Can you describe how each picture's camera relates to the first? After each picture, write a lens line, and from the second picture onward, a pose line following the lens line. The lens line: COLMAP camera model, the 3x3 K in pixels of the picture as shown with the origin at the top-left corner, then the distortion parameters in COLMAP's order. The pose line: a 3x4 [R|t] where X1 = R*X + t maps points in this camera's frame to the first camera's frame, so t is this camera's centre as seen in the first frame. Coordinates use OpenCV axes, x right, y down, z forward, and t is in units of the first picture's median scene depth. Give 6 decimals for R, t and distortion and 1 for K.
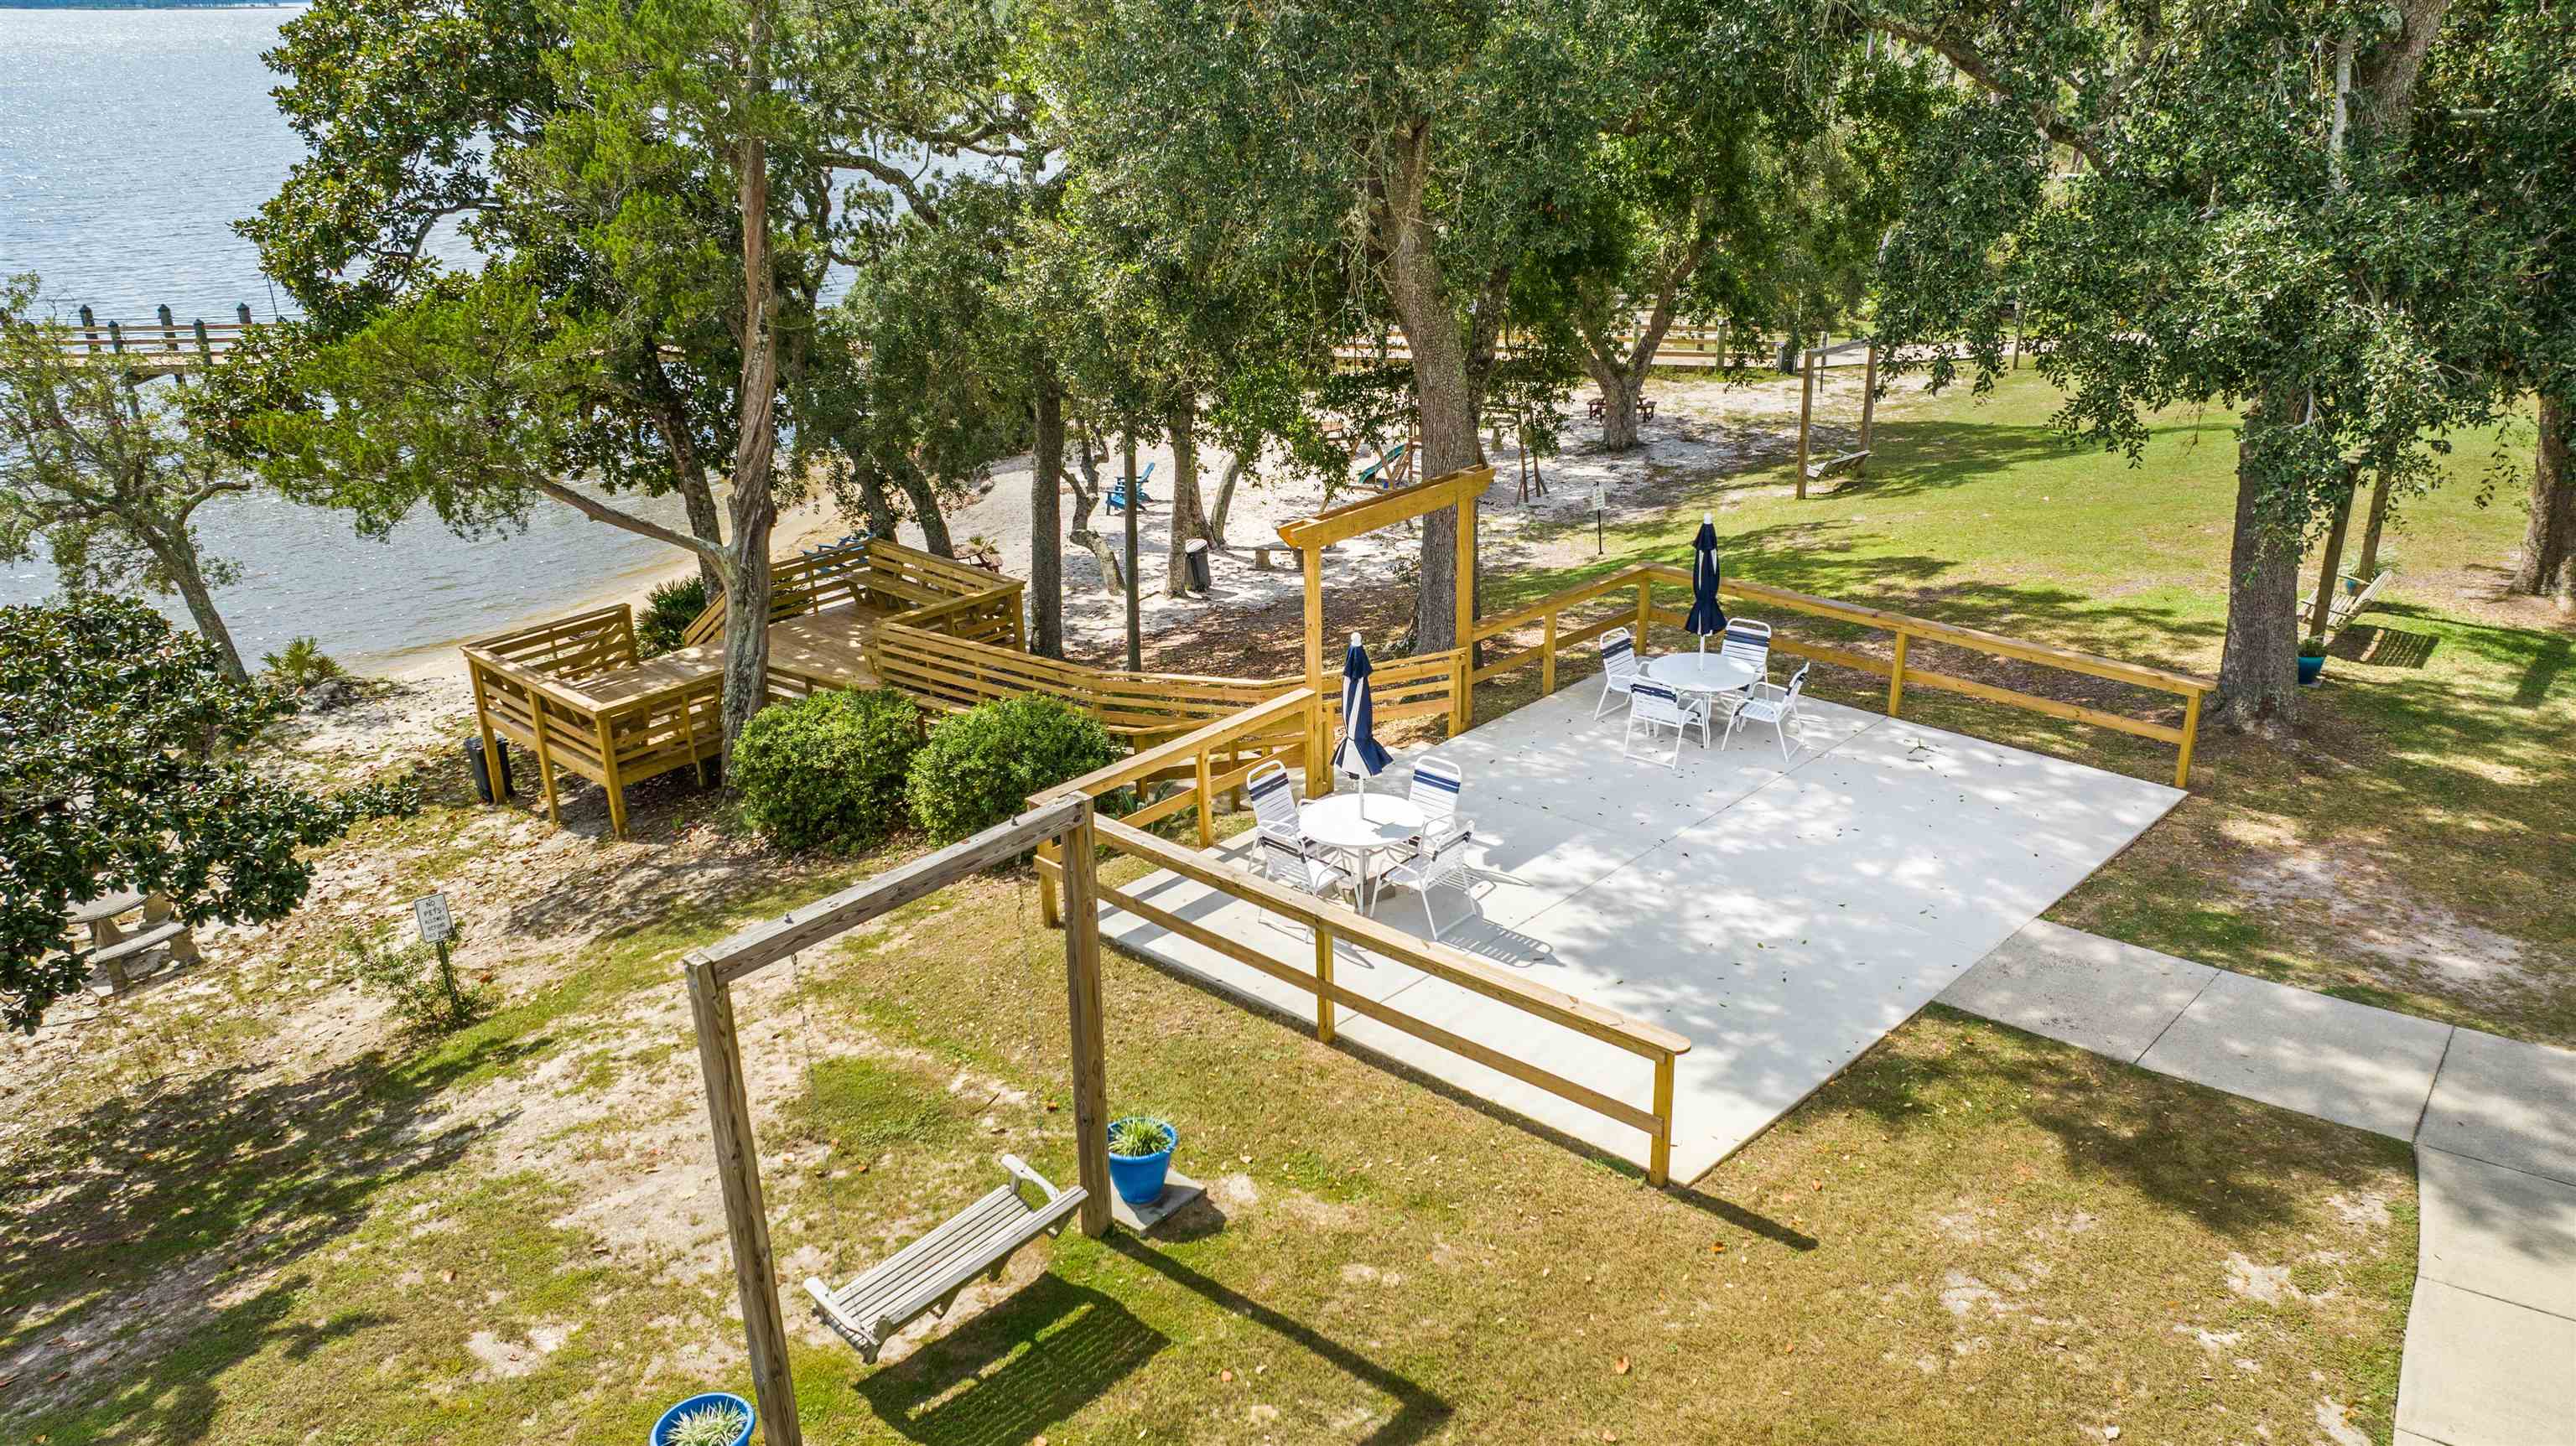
lens RADIAL K [[1876.2, 0, 1289.9], [0, 1876.2, 716.3], [0, 0, 1]] dist [-0.028856, 0.022118]
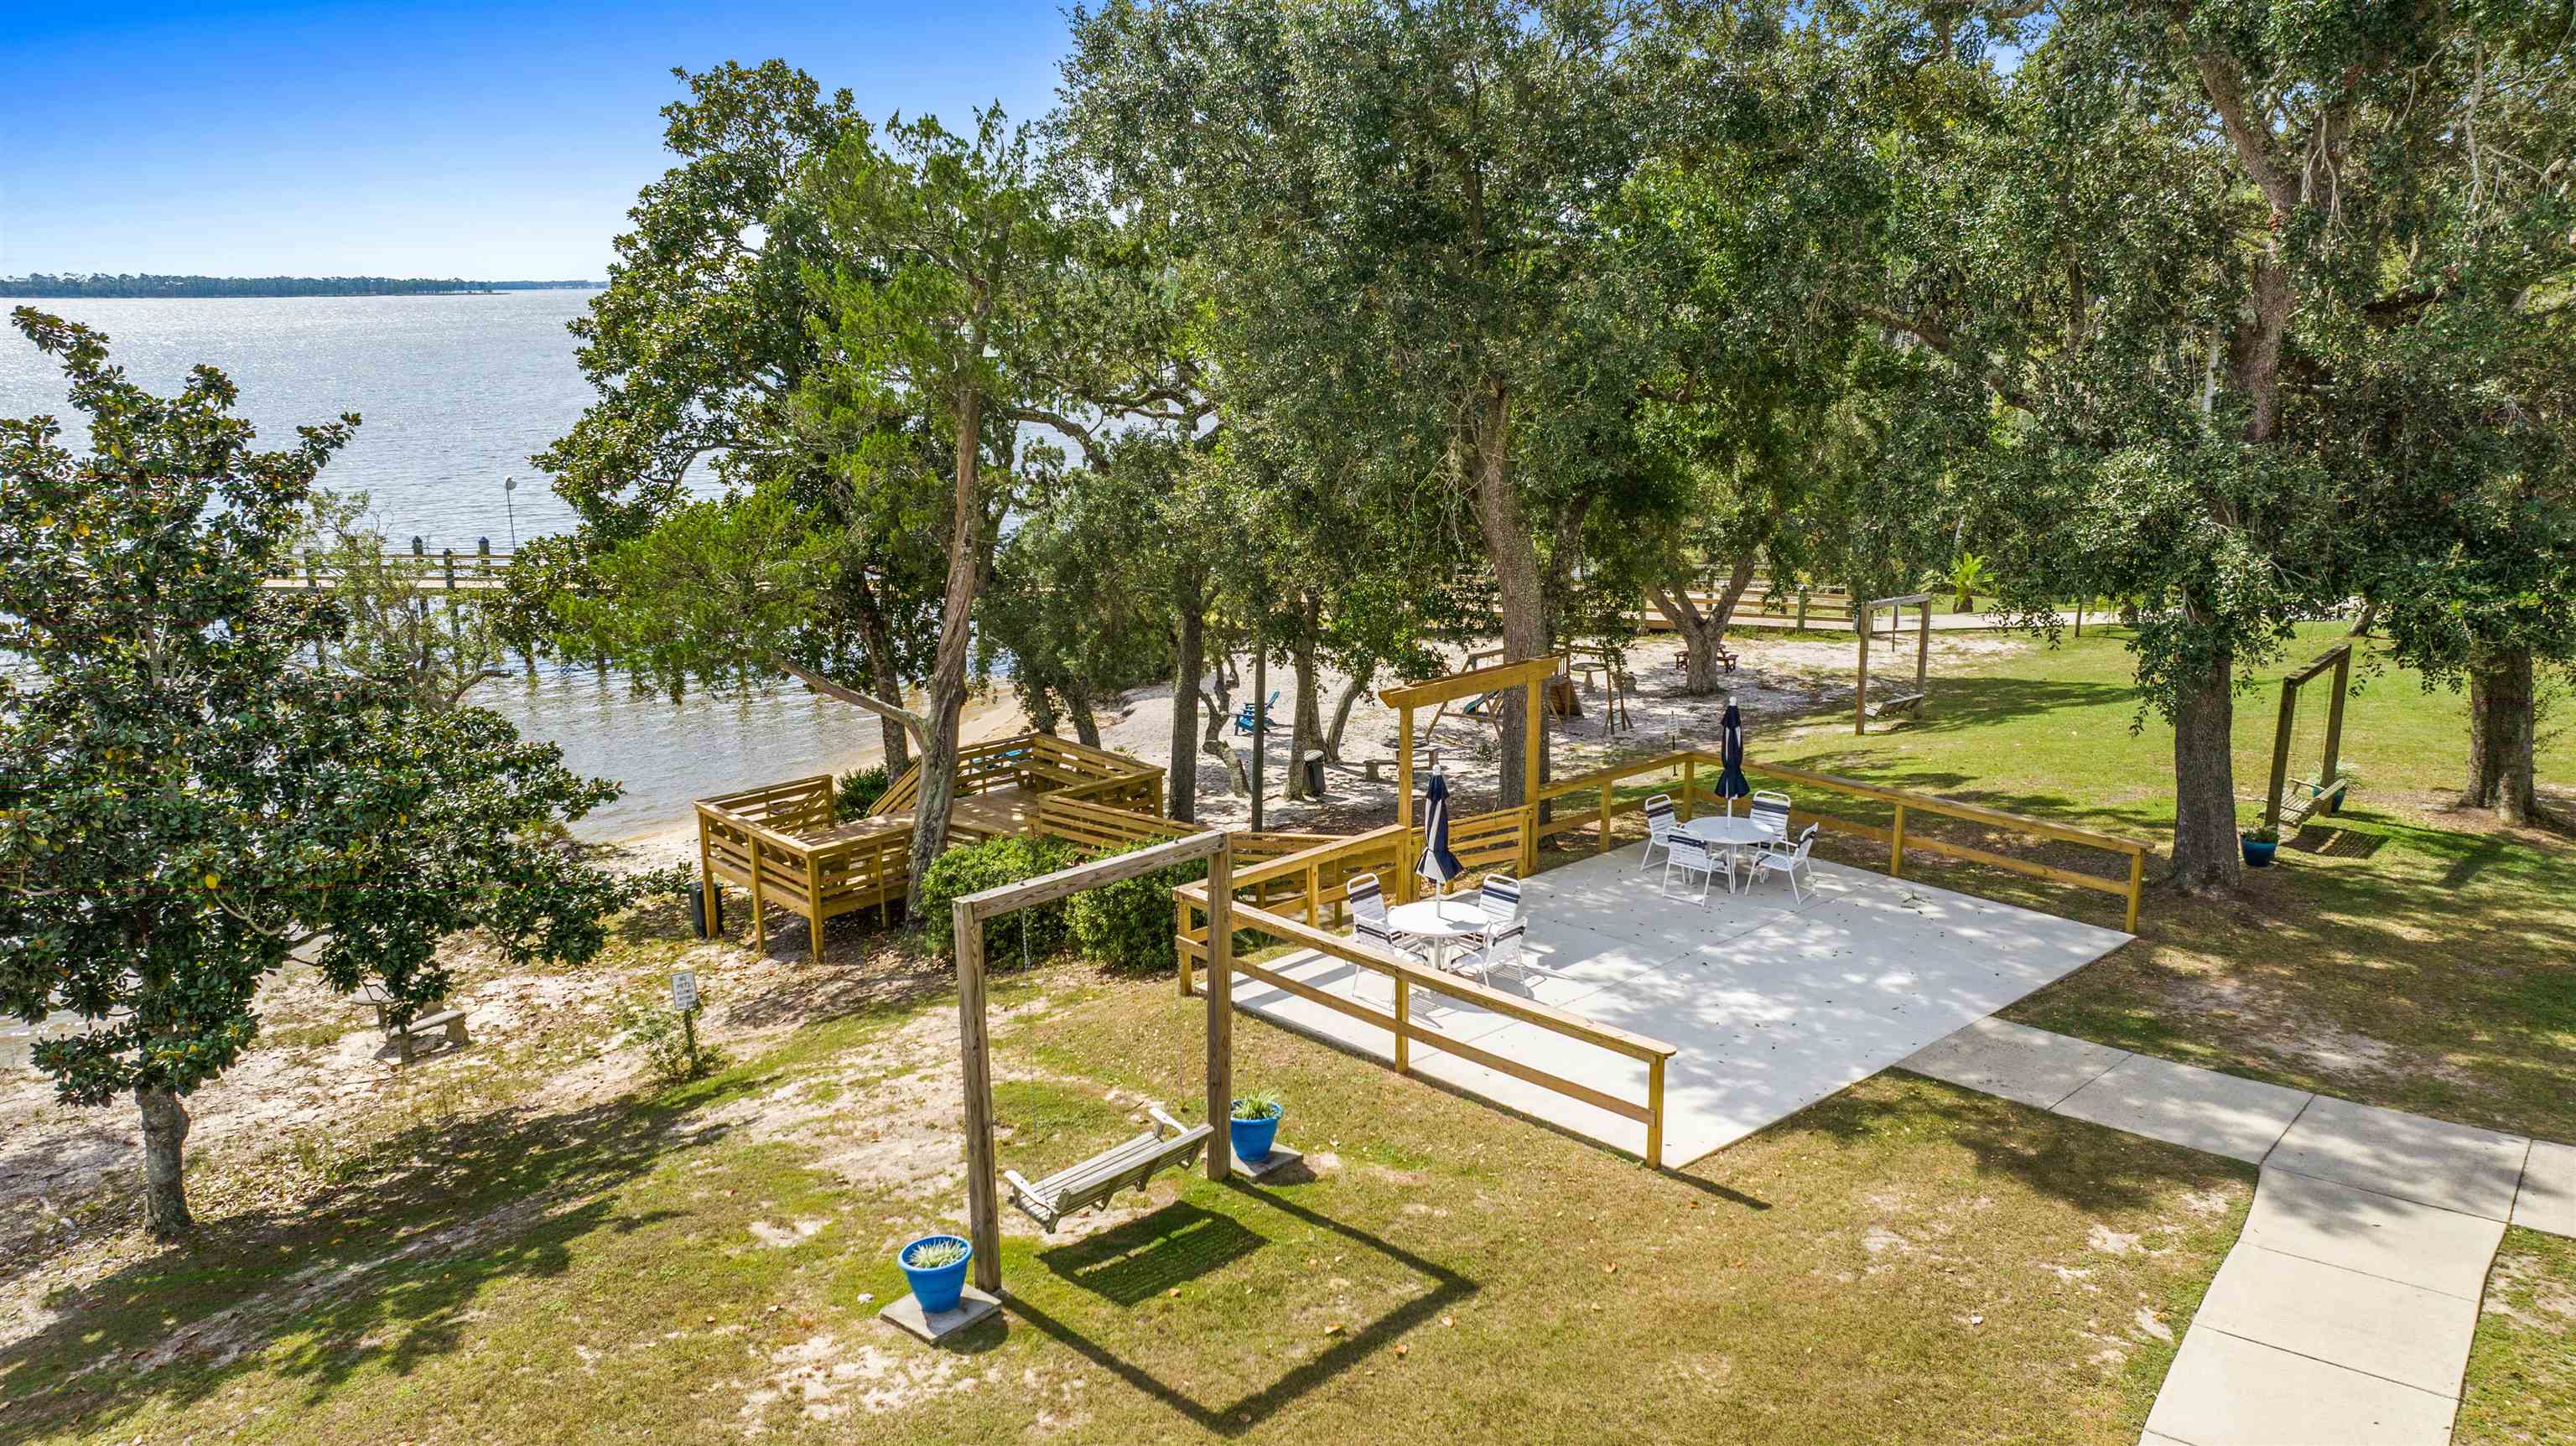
lens RADIAL K [[1876.2, 0, 1286.2], [0, 1876.2, 724.5], [0, 0, 1]] dist [-0.028856, 0.022118]
pose [[0.997318, 0.031624, -0.065999, 0.014357], [-0.040858, 0.988787, -0.143634, 0.101227], [0.060717, 0.145945, 0.987428, -0.233345]]
